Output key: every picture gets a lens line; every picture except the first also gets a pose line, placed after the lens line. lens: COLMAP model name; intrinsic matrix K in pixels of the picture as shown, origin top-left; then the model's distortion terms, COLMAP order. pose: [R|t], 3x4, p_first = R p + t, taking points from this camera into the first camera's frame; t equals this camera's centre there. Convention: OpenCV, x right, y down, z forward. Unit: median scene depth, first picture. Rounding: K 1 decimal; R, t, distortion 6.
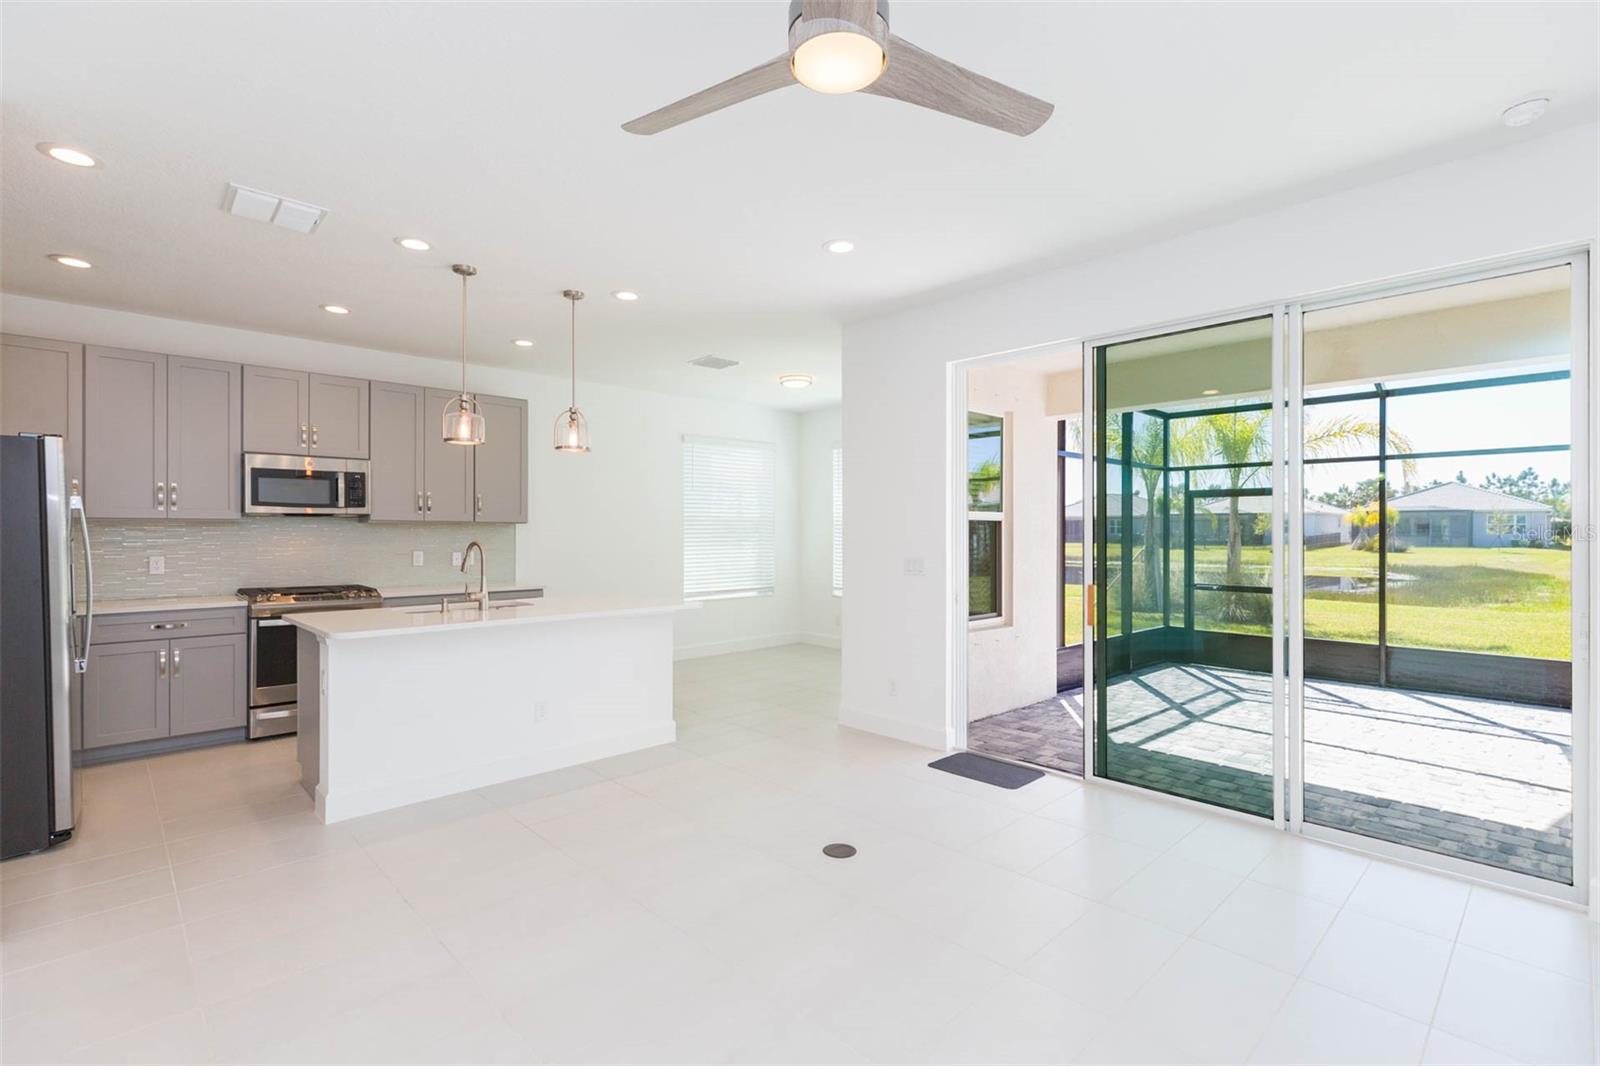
lens RADIAL K [[742.1, 0, 786.1], [0, 742.1, 534.7], [0, 0, 1]] dist [0.001534, 0.000044]
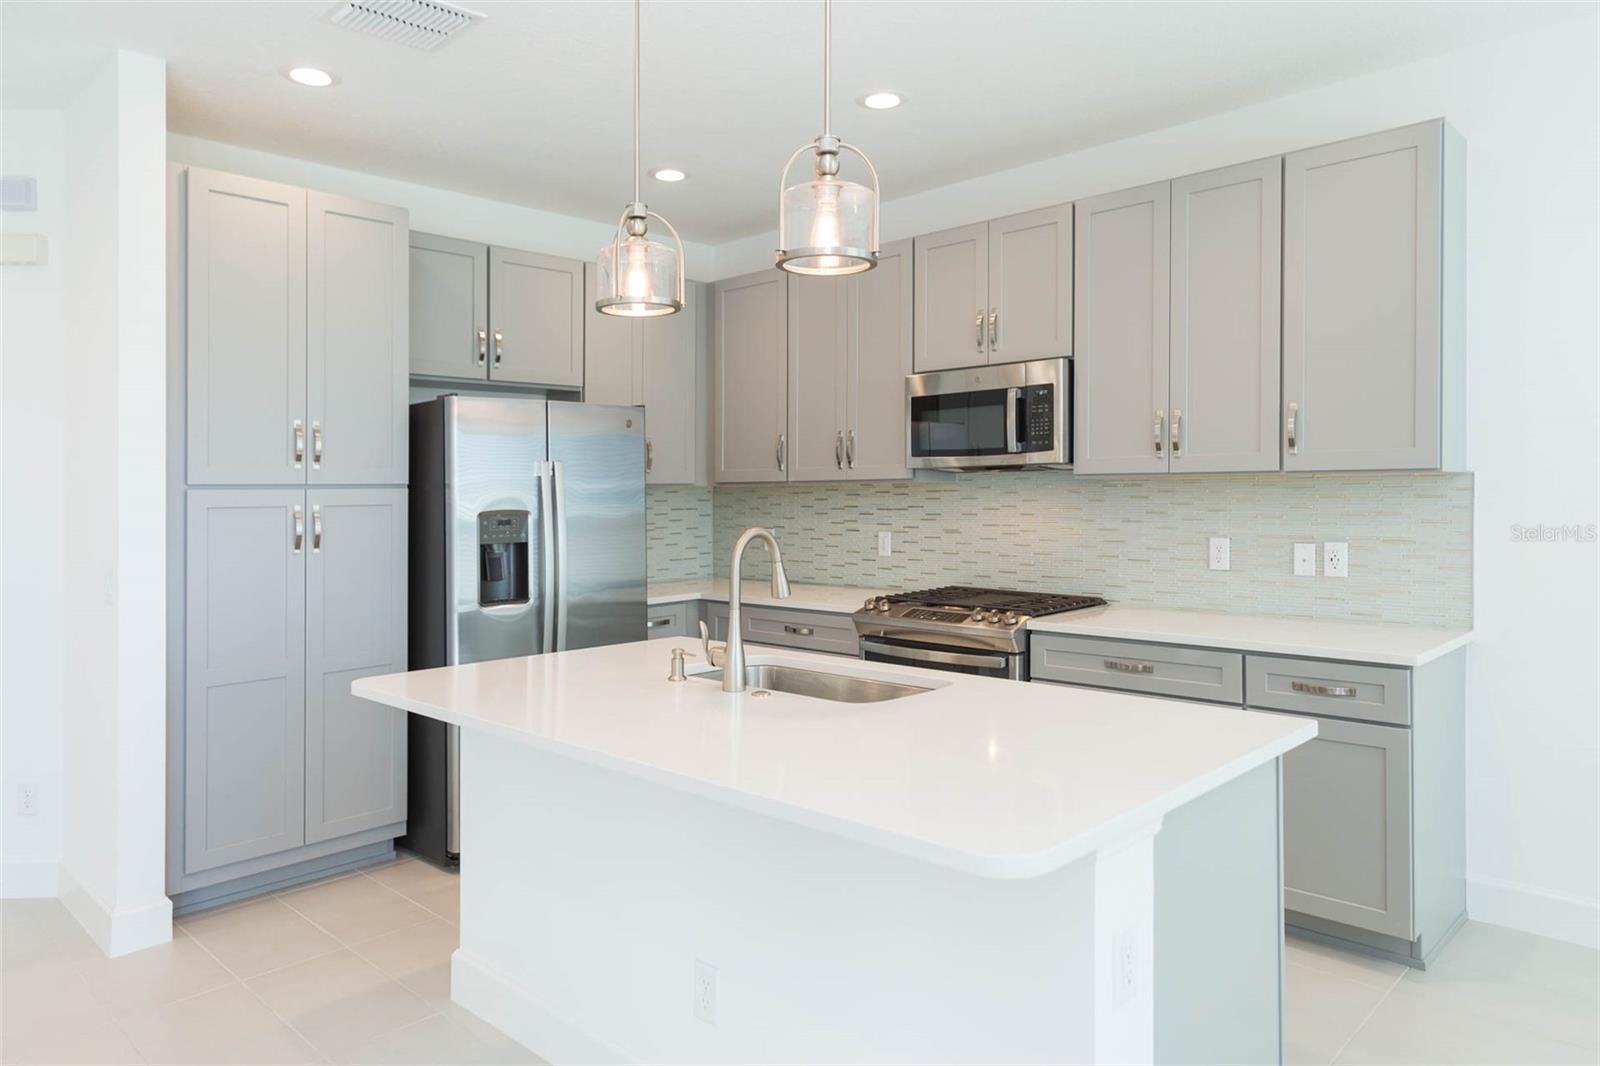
lens RADIAL K [[1053.0, 0, 797.8], [0, 1053.0, 485.3], [0, 0, 1]] dist [0.004997, 0.002524]
pose [[0.051889, -0.008209, -0.998619, 0.158878], [0.007306, 0.999943, -0.007841, -0.008143], [0.998626, -0.006889, 0.051946, 0.795993]]
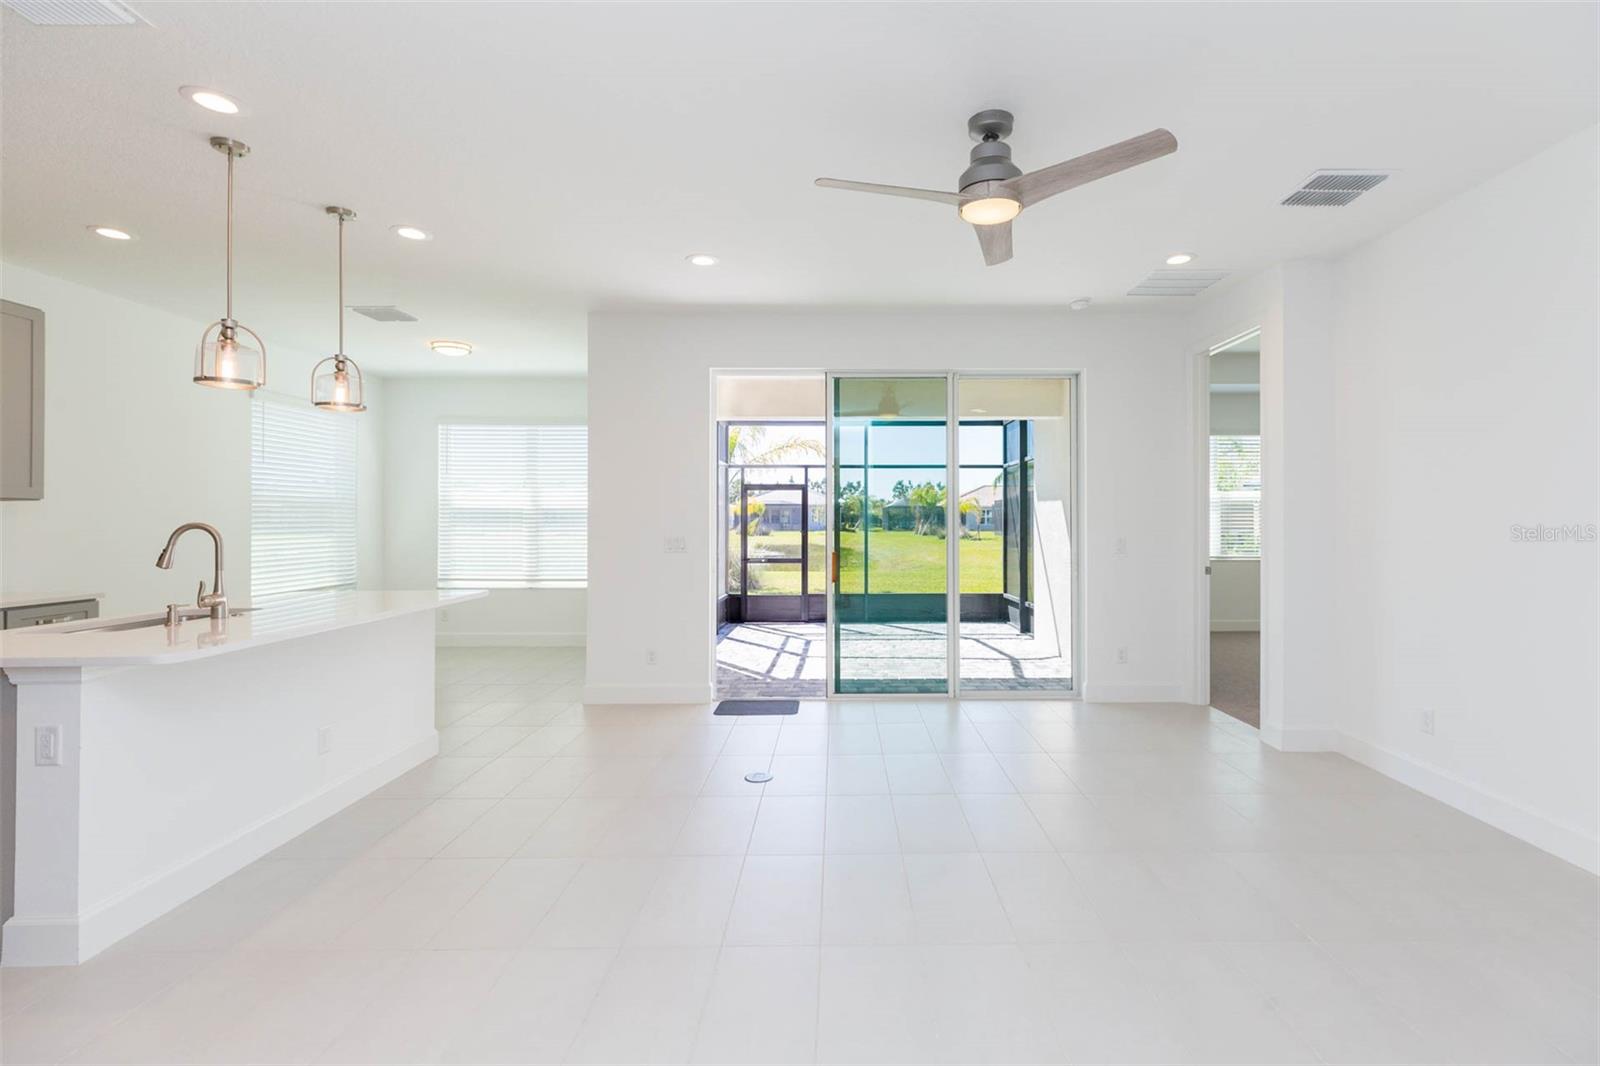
lens RADIAL K [[735.4, 0, 854.9], [0, 735.4, 534.1], [0, 0, 1]] dist [0.000558, 0.000314]
pose [[0.670142, -0.015789, 0.742065, -0.418165], [0.005378, 0.999851, 0.016418, 0.008585], [-0.742214, -0.007012, 0.670127, 0.049723]]
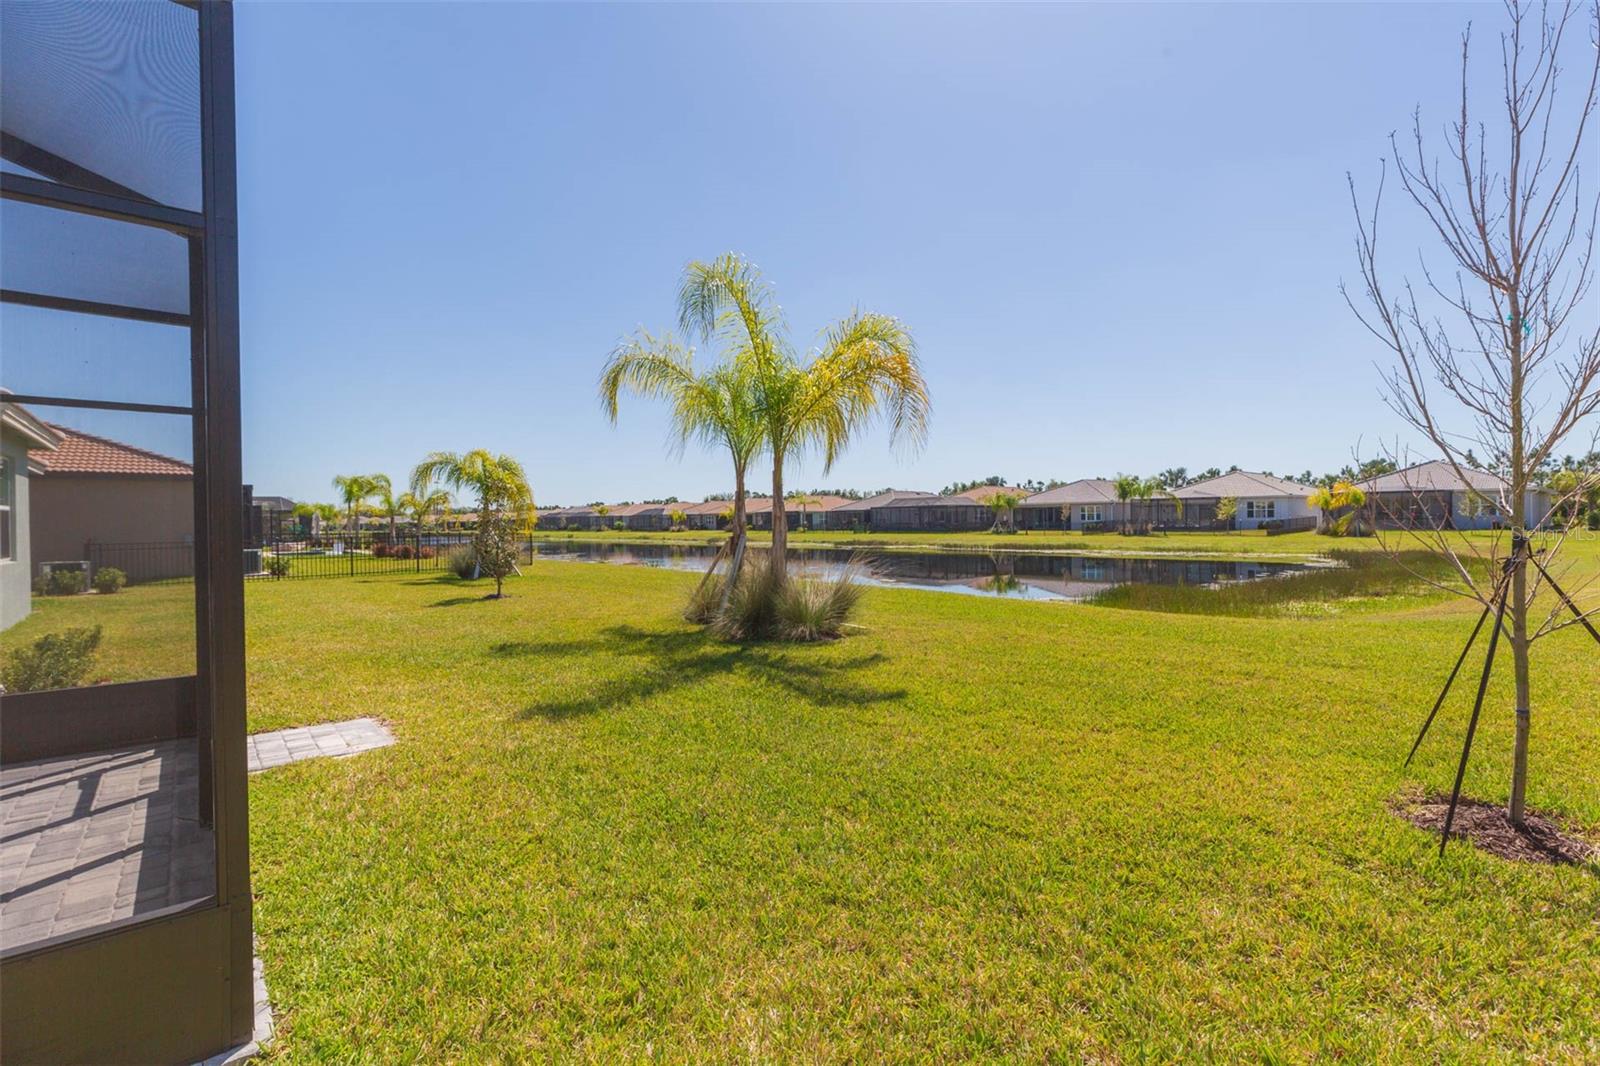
lens RADIAL K [[718.7, 0, 804.8], [0, 718.7, 524.4], [0, 0, 1]] dist [0.000917, -0.000172]
pose [[0.999000, -0.013093, -0.042745, 1.725136], [0.013018, 0.999913, -0.002027, 0.012880], [0.042767, 0.001469, 0.999084, 0.742624]]
